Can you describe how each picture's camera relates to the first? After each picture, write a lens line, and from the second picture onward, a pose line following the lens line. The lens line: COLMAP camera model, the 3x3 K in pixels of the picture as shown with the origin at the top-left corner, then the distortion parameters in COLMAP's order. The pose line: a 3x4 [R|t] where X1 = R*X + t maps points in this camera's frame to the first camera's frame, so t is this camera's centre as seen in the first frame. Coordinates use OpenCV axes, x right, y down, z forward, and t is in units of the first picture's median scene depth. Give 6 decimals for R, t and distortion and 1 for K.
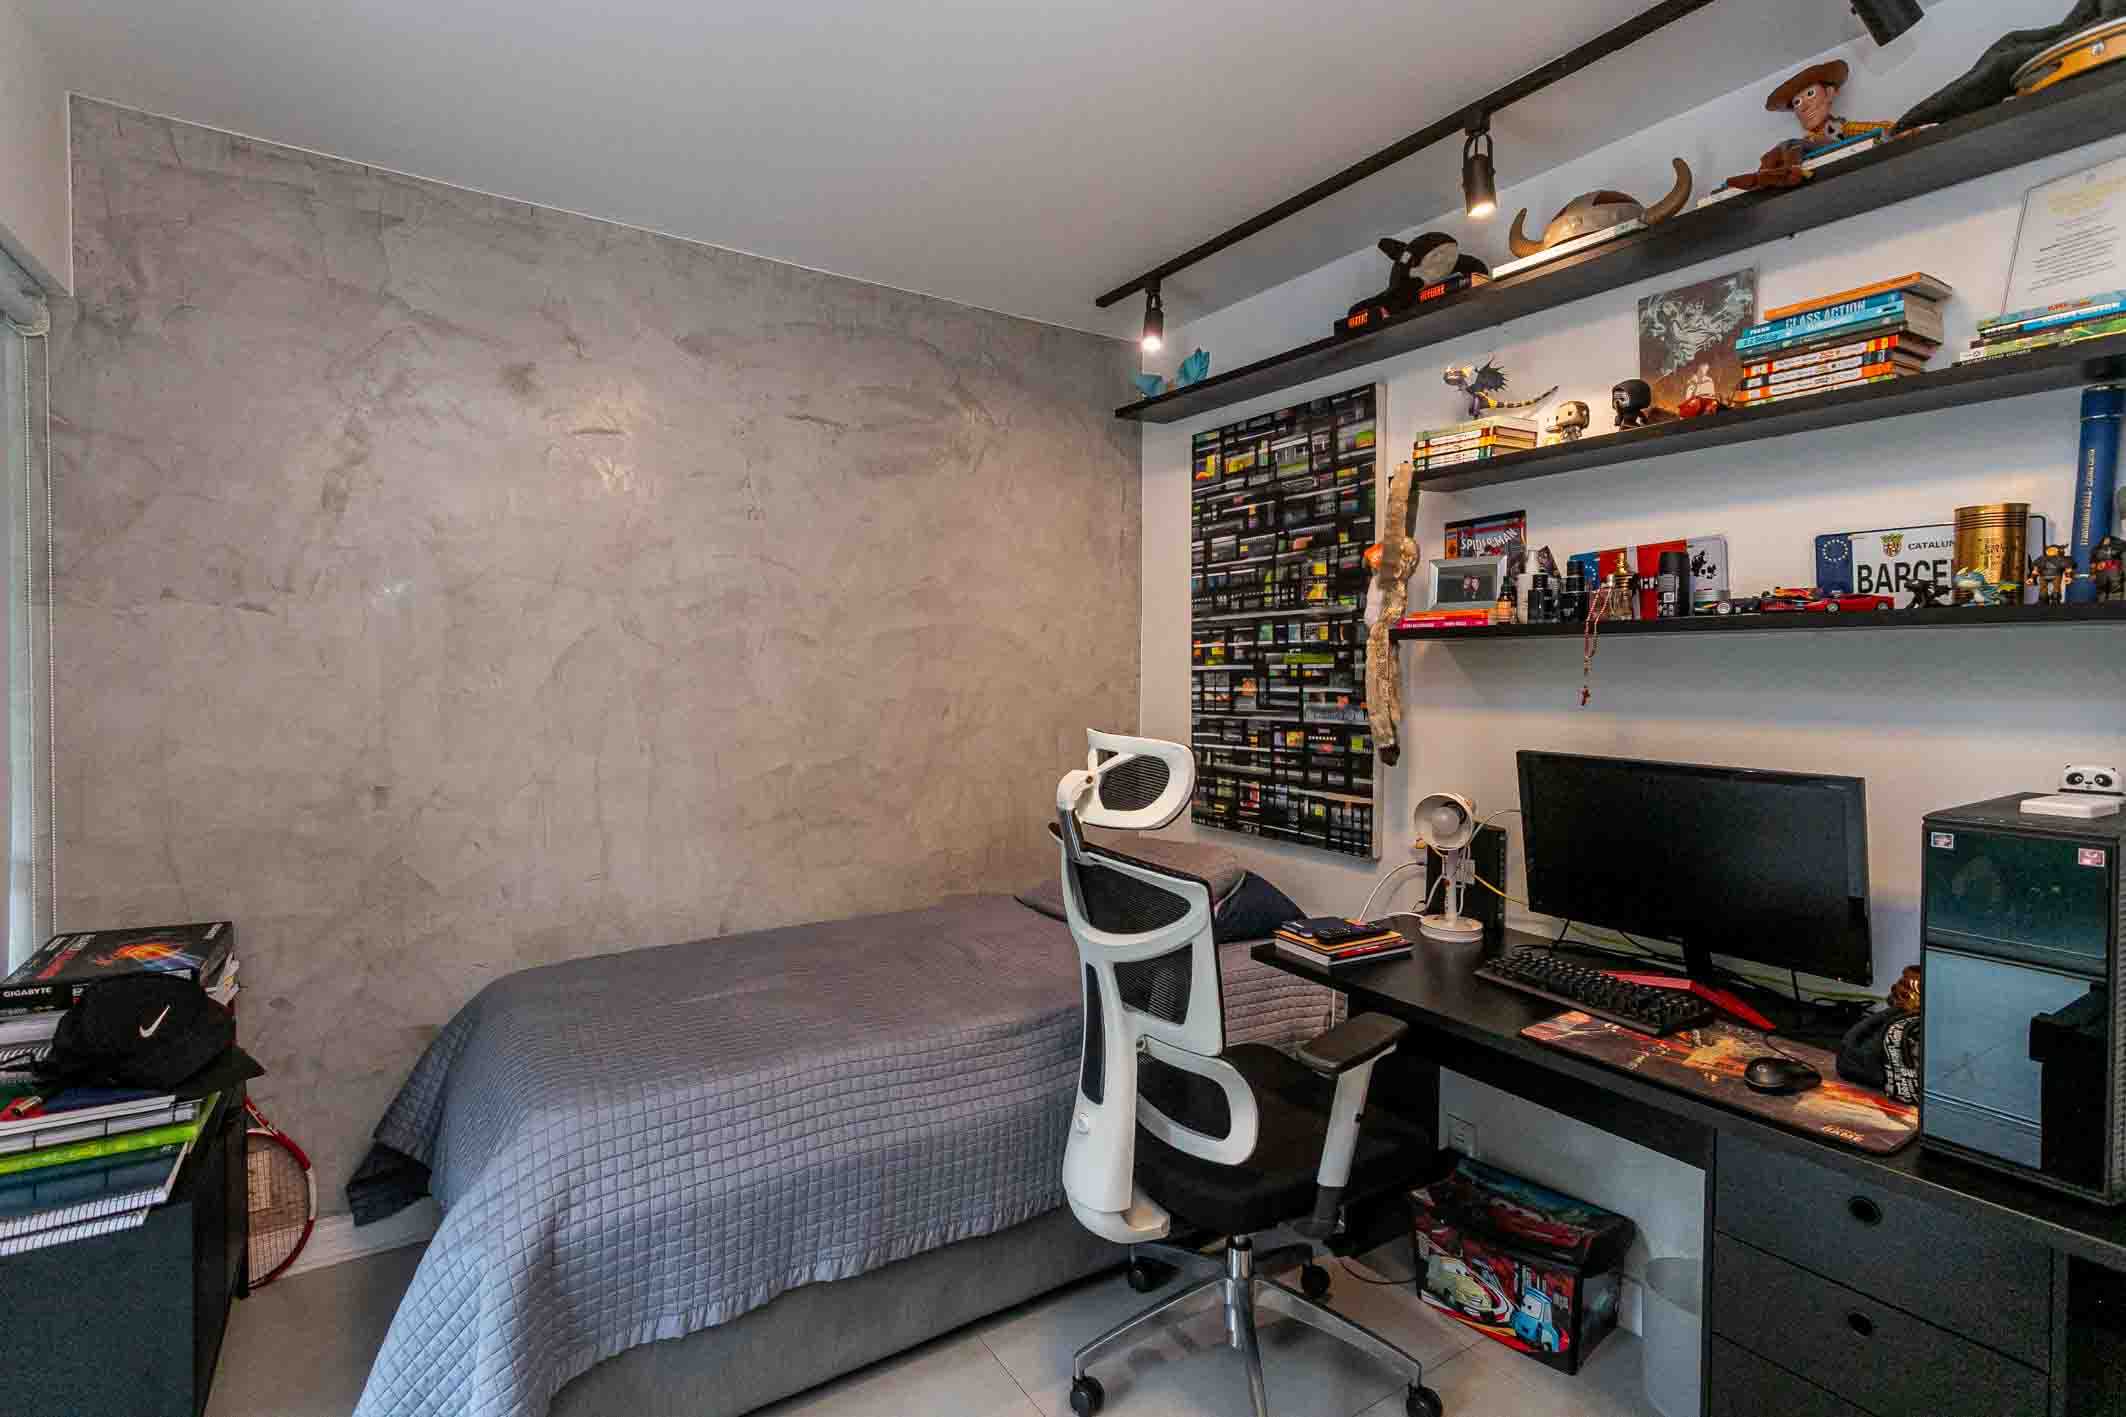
lens RADIAL K [[1029.5, 0, 1097.9], [0, 1029.5, 716.4], [0, 0, 1]] dist [0.009320, 0.002422]
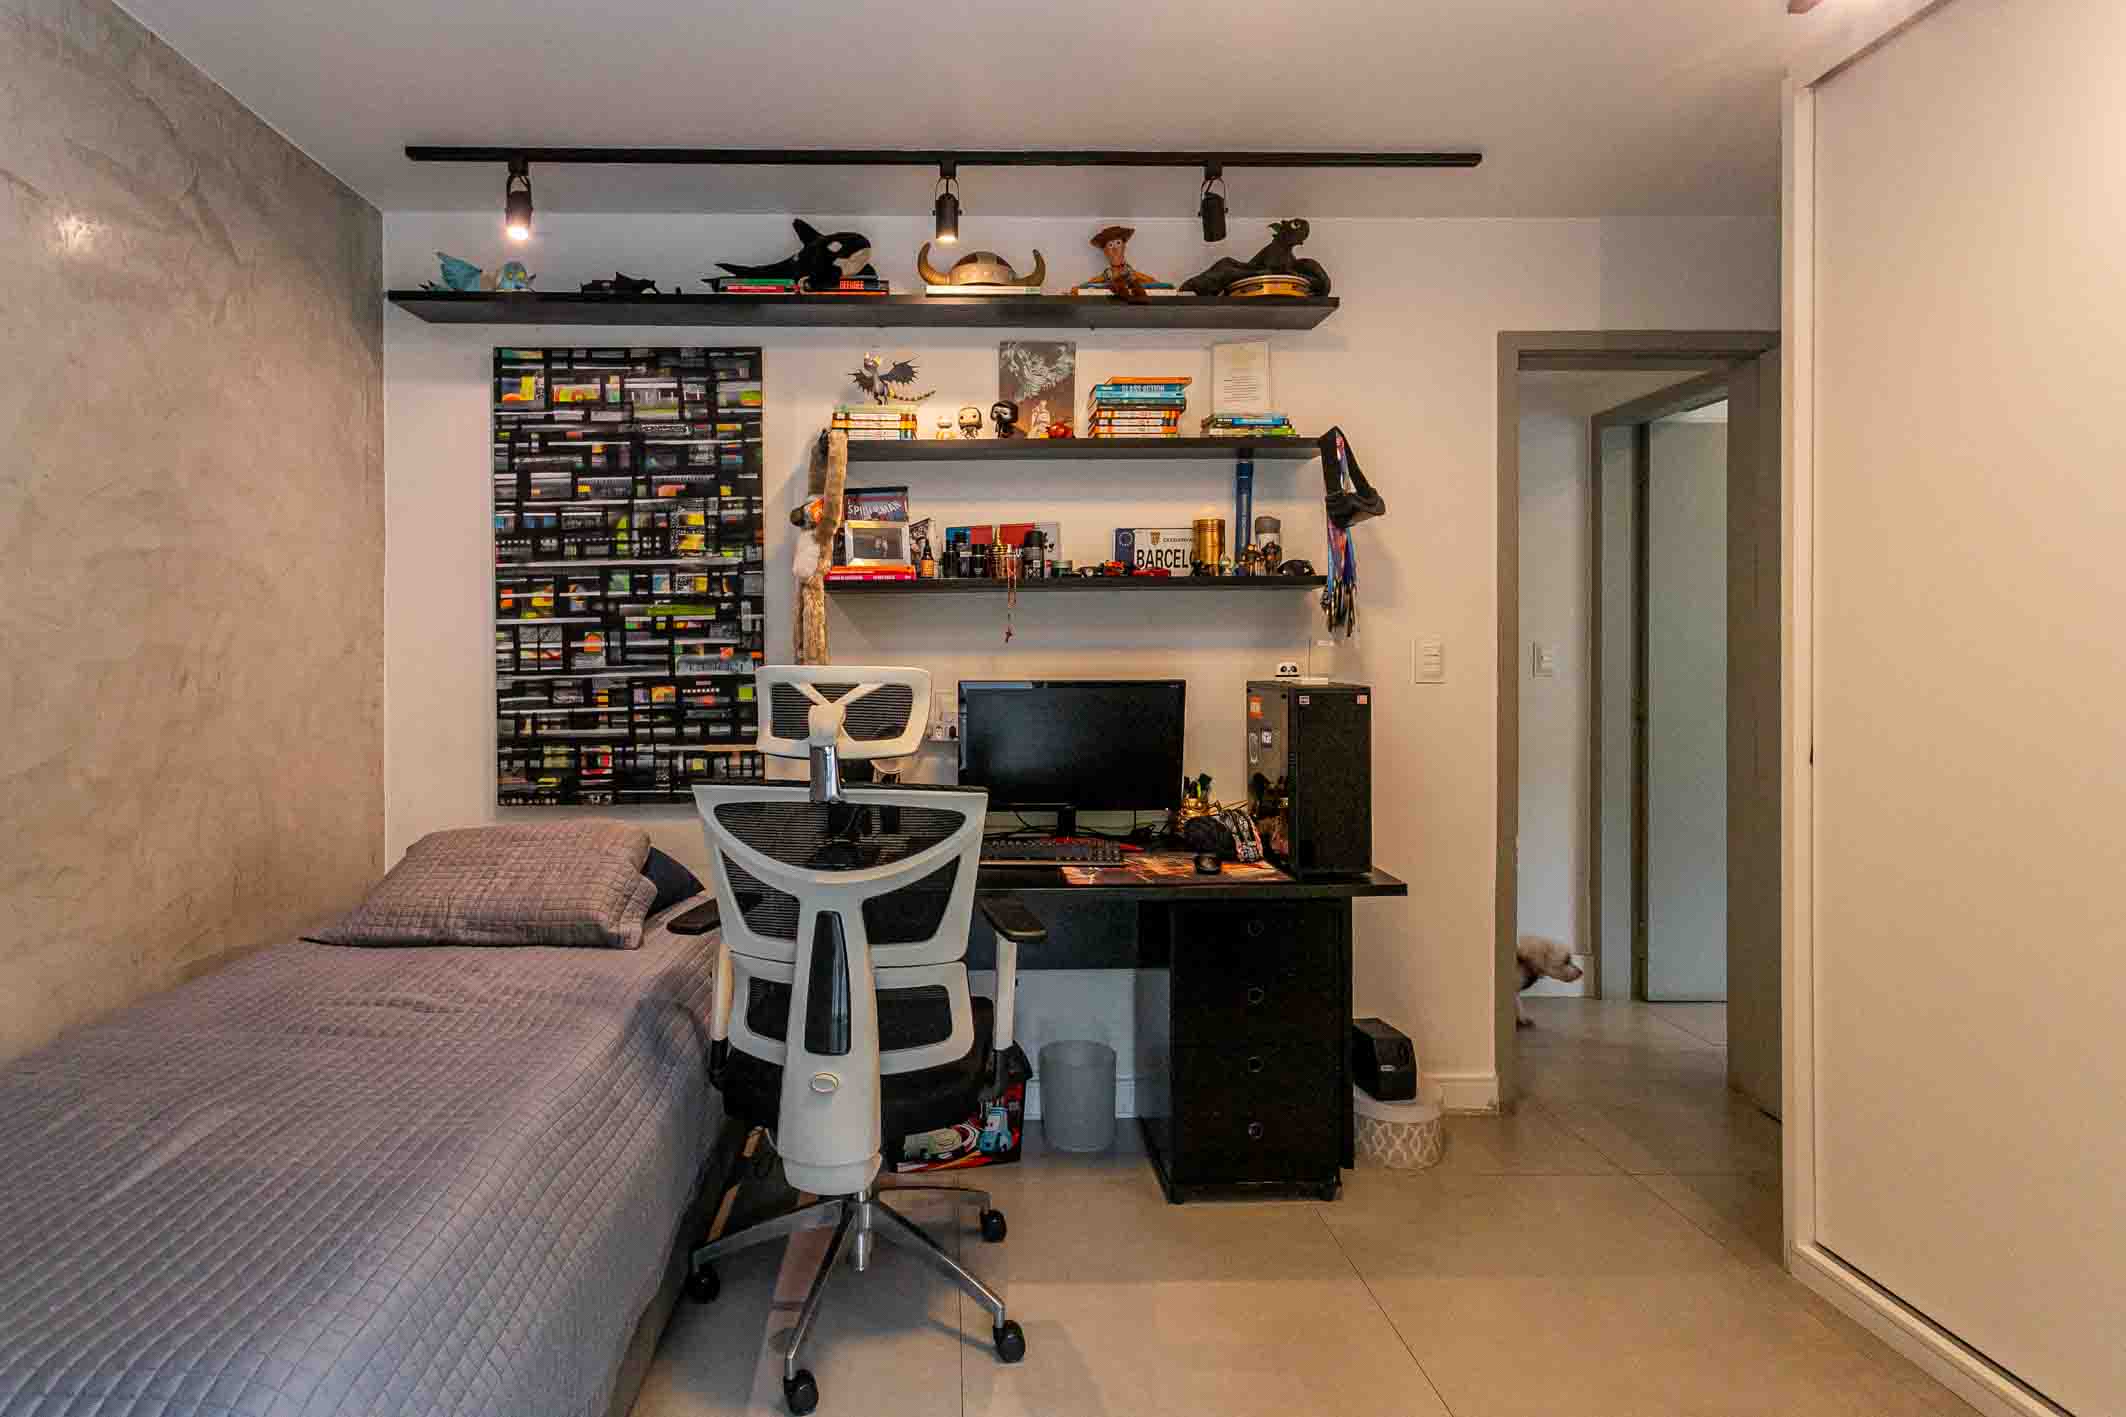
lens RADIAL K [[1029.5, 0, 973.0], [0, 1029.5, 678.9], [0, 0, 1]] dist [0.009320, 0.002422]
pose [[0.532539, -0.032233, 0.845792, -0.476358], [0.054665, 0.998498, 0.003634, 0.020589], [-0.844639, 0.044300, 0.533501, 0.248710]]
